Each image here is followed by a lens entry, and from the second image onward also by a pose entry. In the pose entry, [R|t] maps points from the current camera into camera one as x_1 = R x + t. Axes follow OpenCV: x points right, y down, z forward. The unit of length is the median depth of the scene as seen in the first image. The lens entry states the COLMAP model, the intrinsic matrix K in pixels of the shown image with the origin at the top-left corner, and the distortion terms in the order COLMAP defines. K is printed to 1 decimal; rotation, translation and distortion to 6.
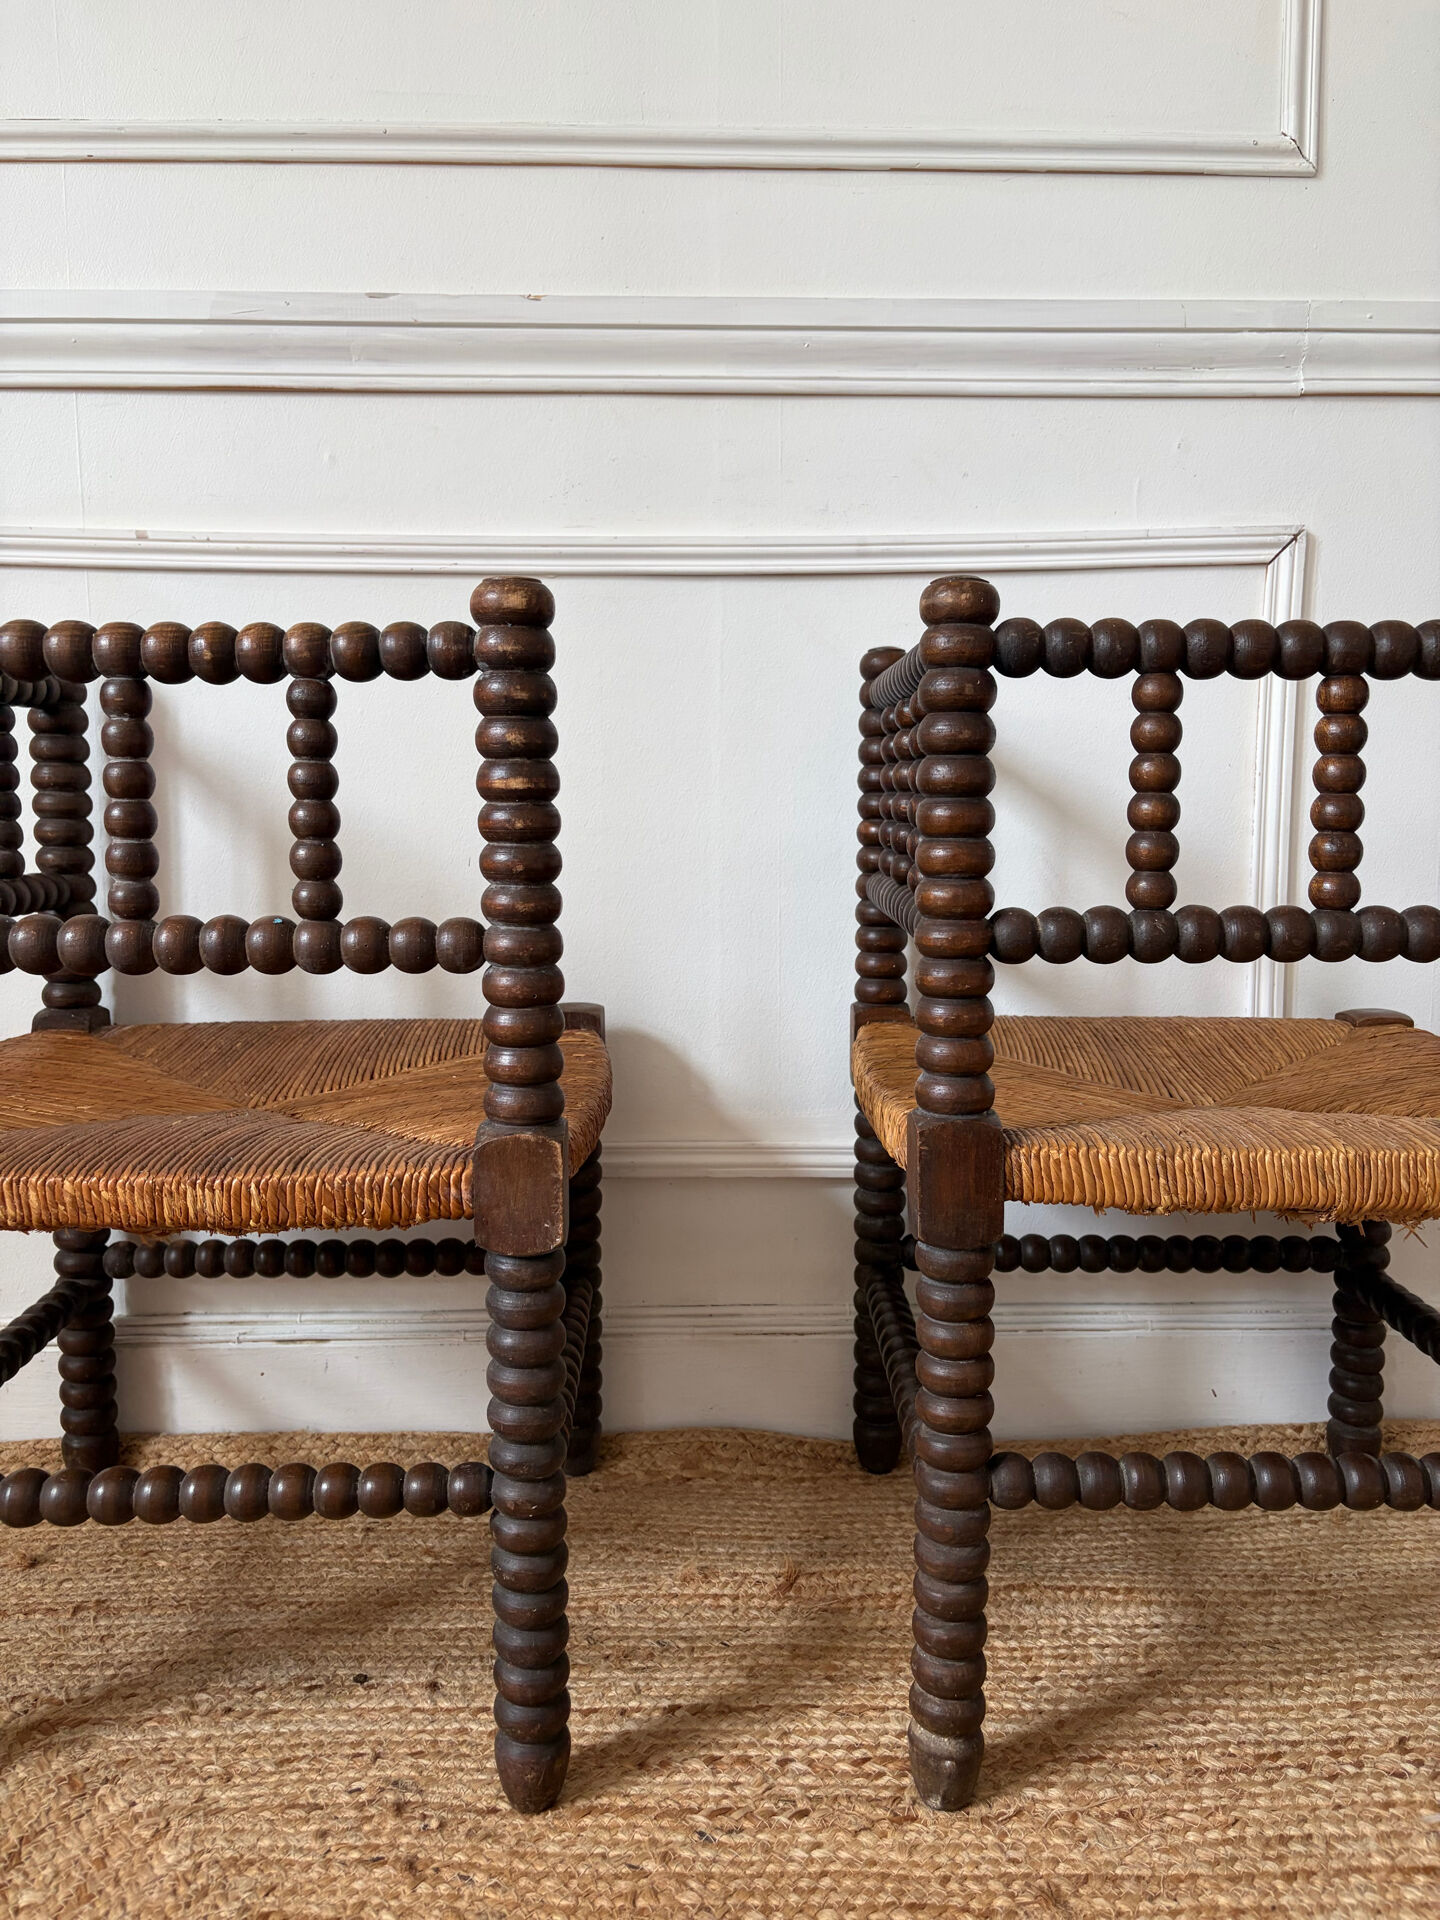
lens RADIAL K [[1455.7, 0, 720.7], [0, 1455.7, 961.1], [0, 0, 1]] dist [0.036492, -0.040934]
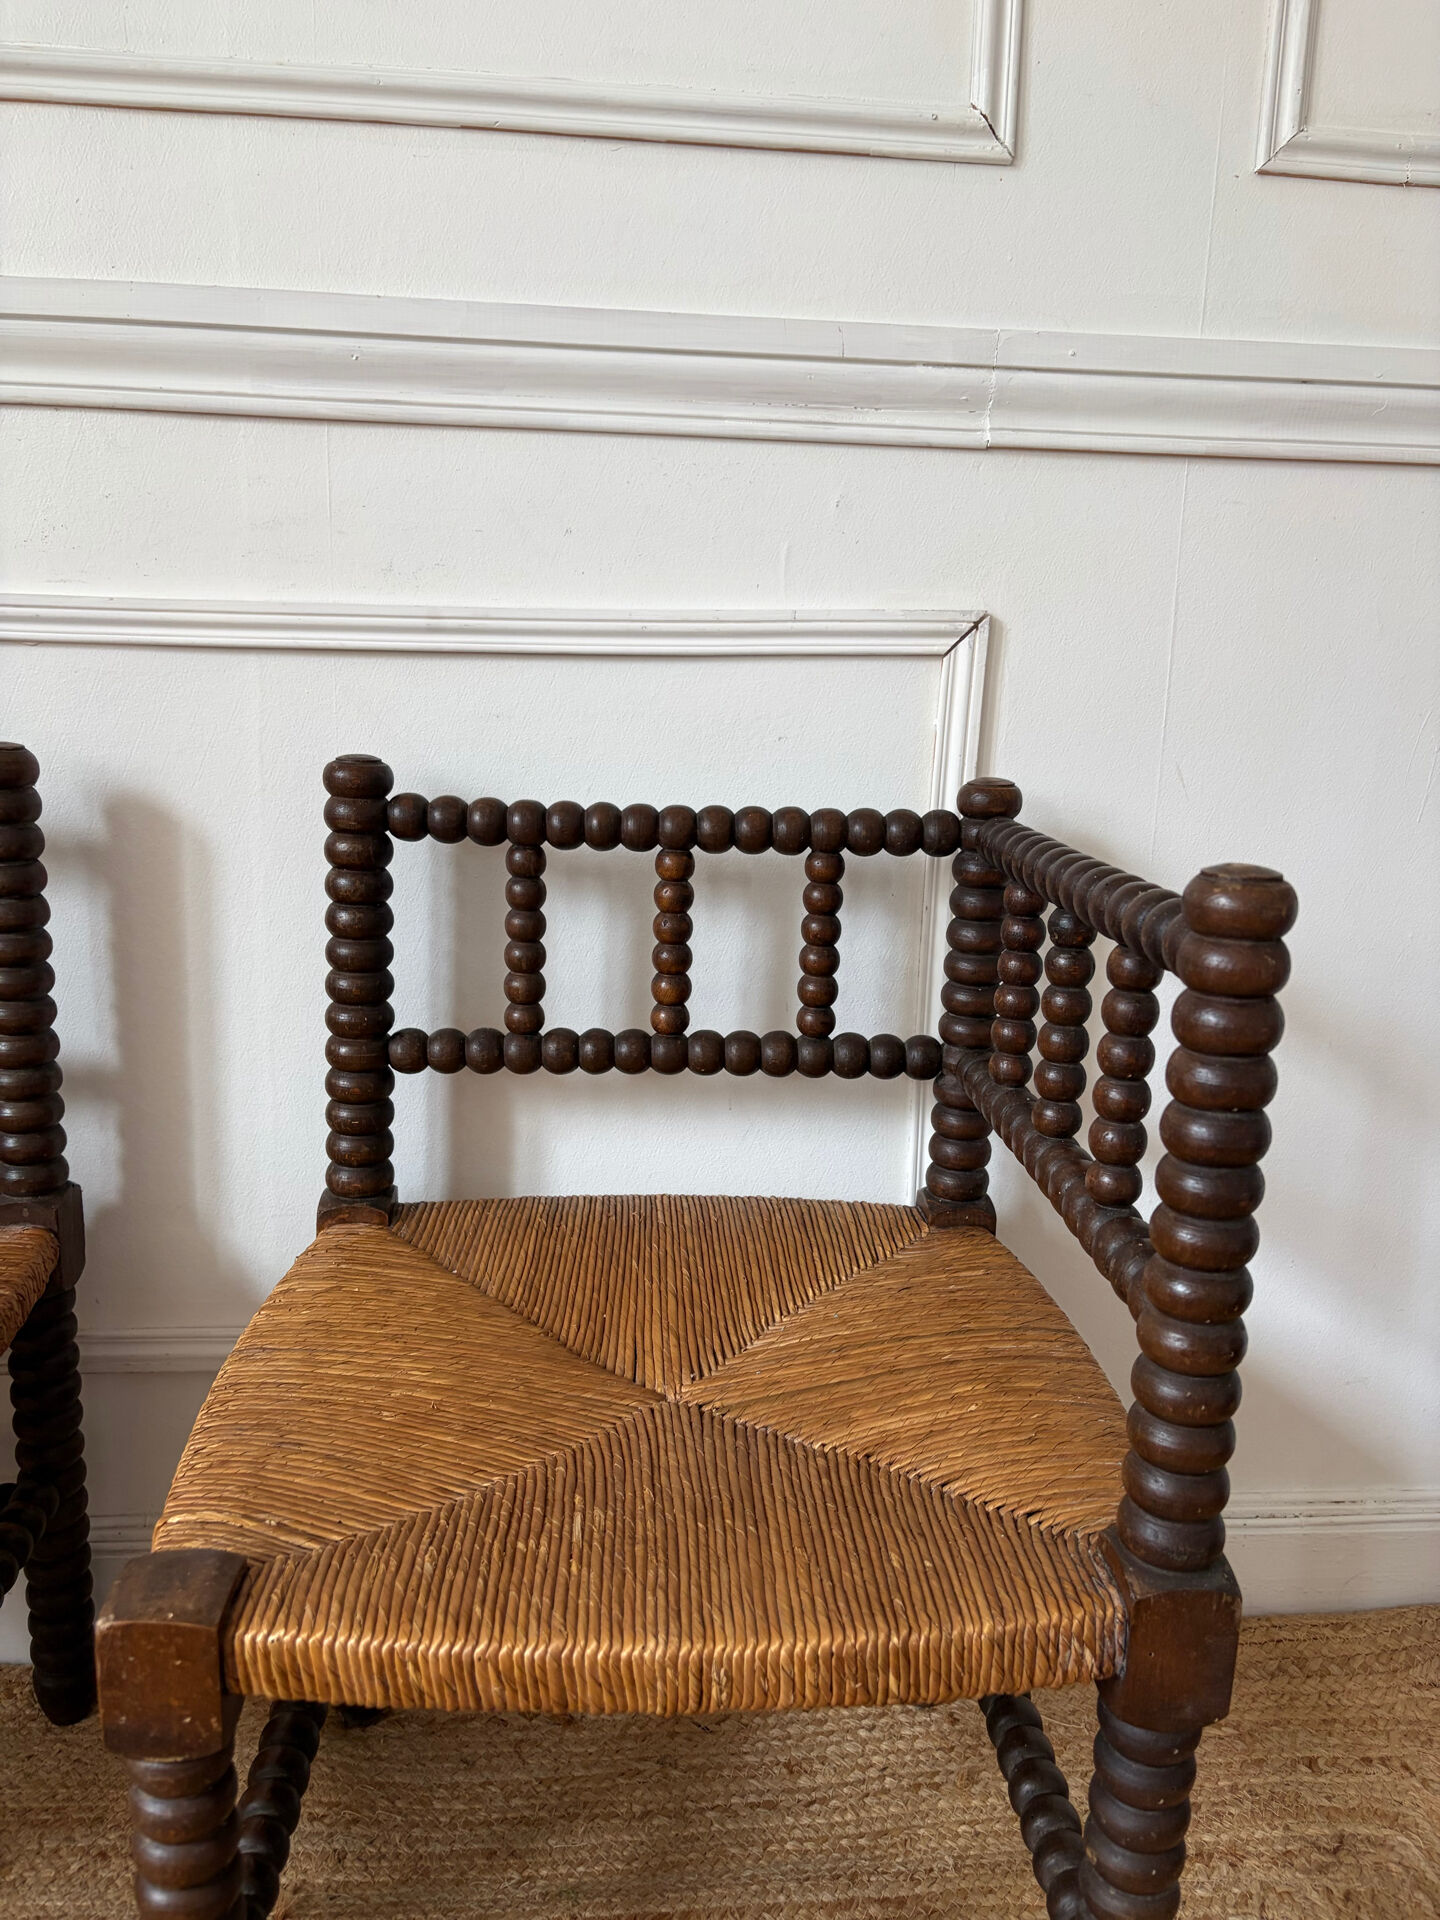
lens RADIAL K [[1455.7, 0, 735.7], [0, 1455.7, 965.8], [0, 0, 1]] dist [0.036492, -0.040934]
pose [[0.997856, 0.019979, 0.062328, 0.223956], [-0.025872, 0.995120, 0.095222, -0.184891], [-0.060122, -0.096630, 0.993503, 0.193869]]
